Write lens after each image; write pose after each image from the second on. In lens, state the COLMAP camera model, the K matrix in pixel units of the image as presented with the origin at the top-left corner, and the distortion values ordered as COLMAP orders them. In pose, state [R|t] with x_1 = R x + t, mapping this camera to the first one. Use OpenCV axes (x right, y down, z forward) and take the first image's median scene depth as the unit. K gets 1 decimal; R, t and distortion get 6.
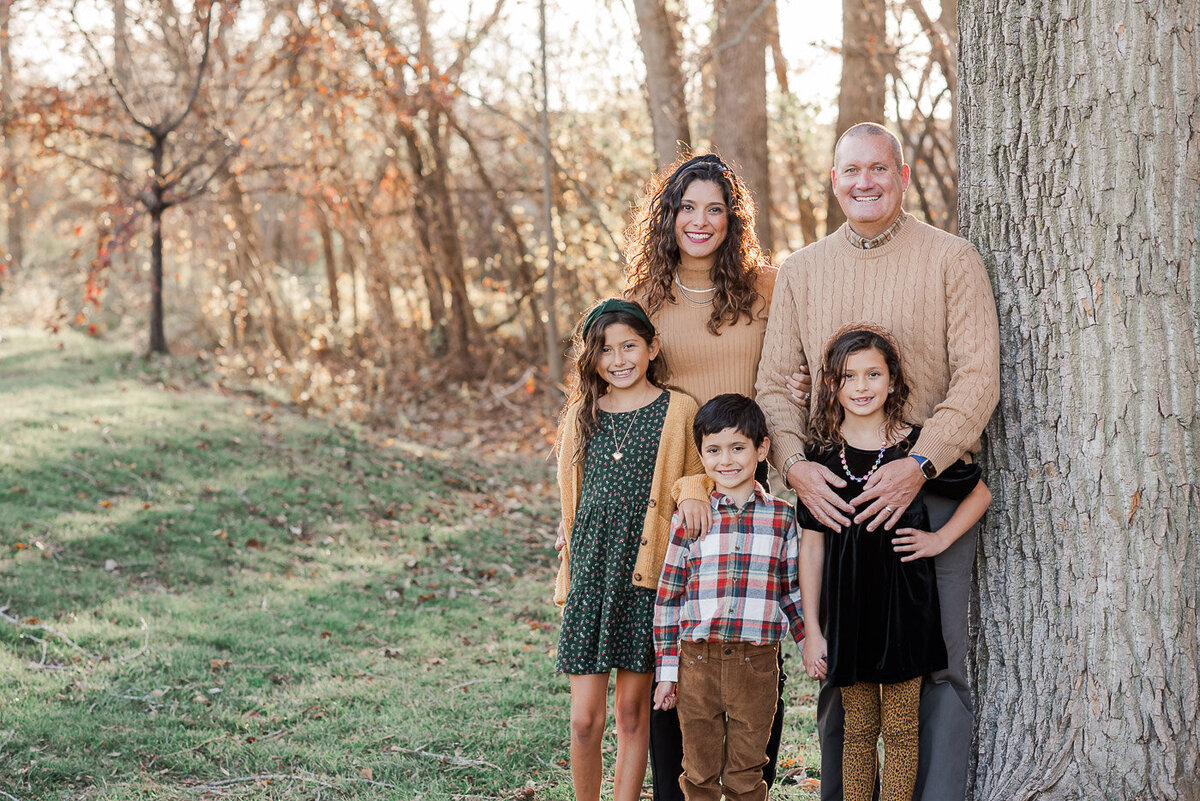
lens RADIAL K [[3008.7, 0, 601.2], [0, 3008.7, 394.1], [0, 0, 1]] dist [-0.100593, 0.000000]
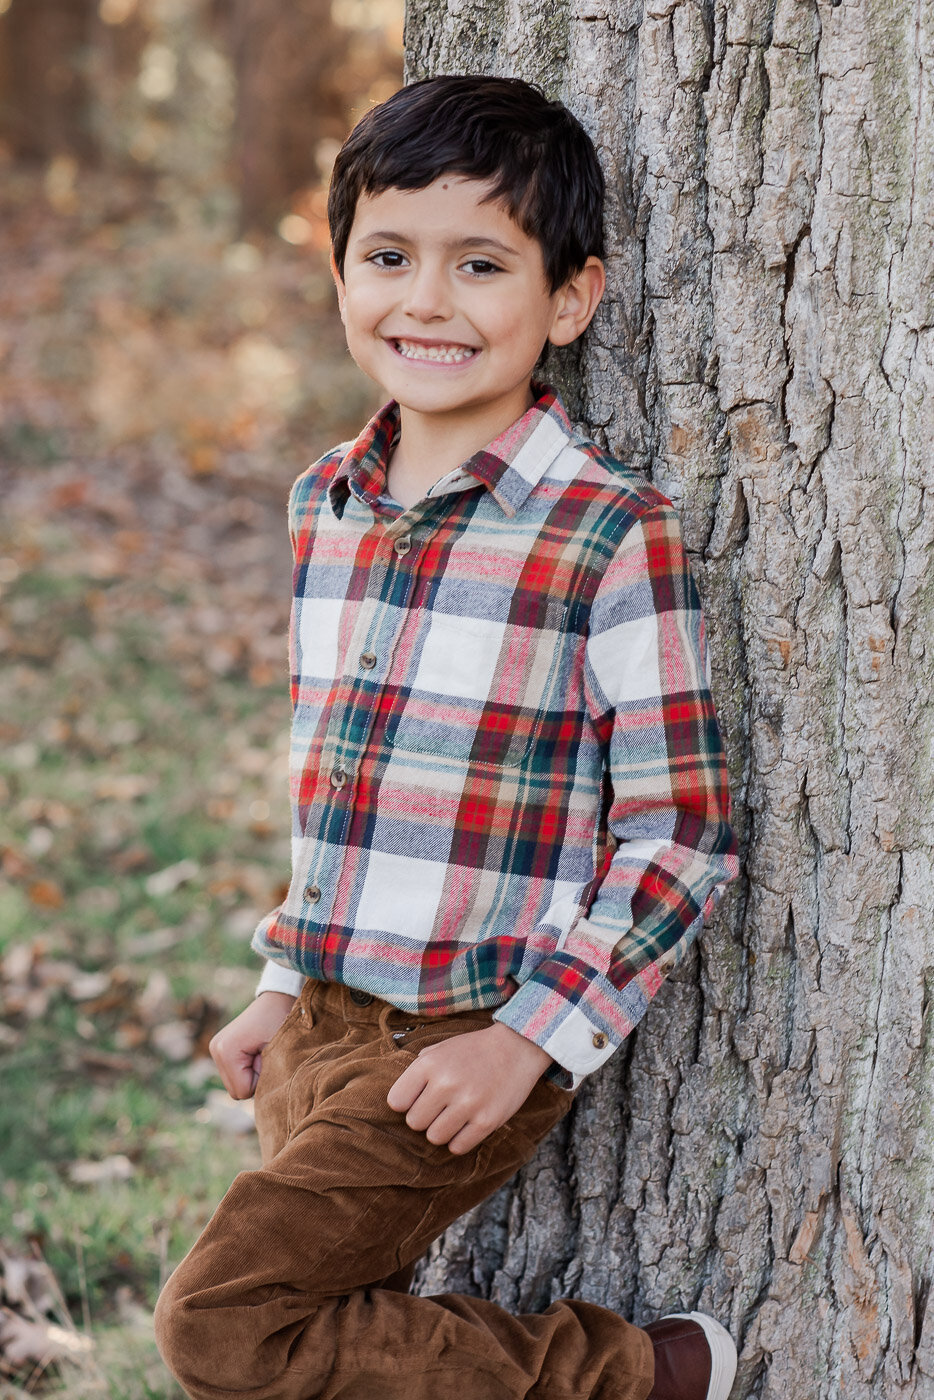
lens RADIAL K [[3510.1, 0, 464.6], [0, 3510.1, 701.2], [0, 0, 1]] dist [-0.100593, 0.000000]
pose [[0.975490, 0.041300, 0.216132, 0.059824], [-0.068518, 0.990407, 0.119993, 0.013481], [-0.209103, -0.131861, 0.968963, 0.705338]]
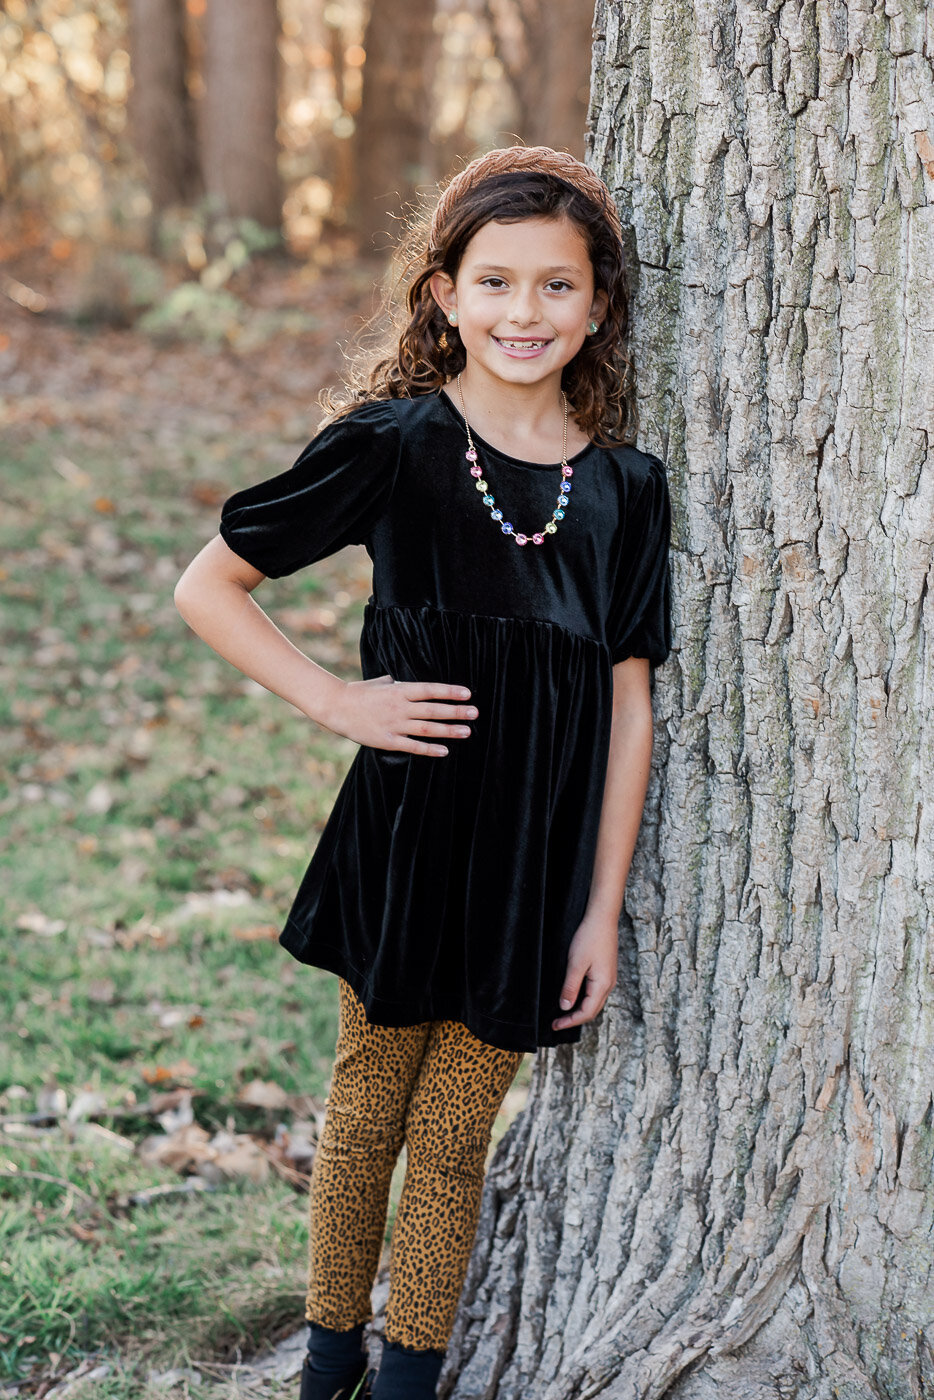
lens RADIAL K [[3049.2, 0, 467.6], [0, 3049.2, 715.0], [0, 0, 1]] dist [-0.085191, 0.000000]
pose [[0.991399, 0.048503, 0.121553, 0.058586], [-0.065973, 0.987361, 0.144102, -0.009971], [-0.113027, -0.150882, 0.982069, 0.606151]]
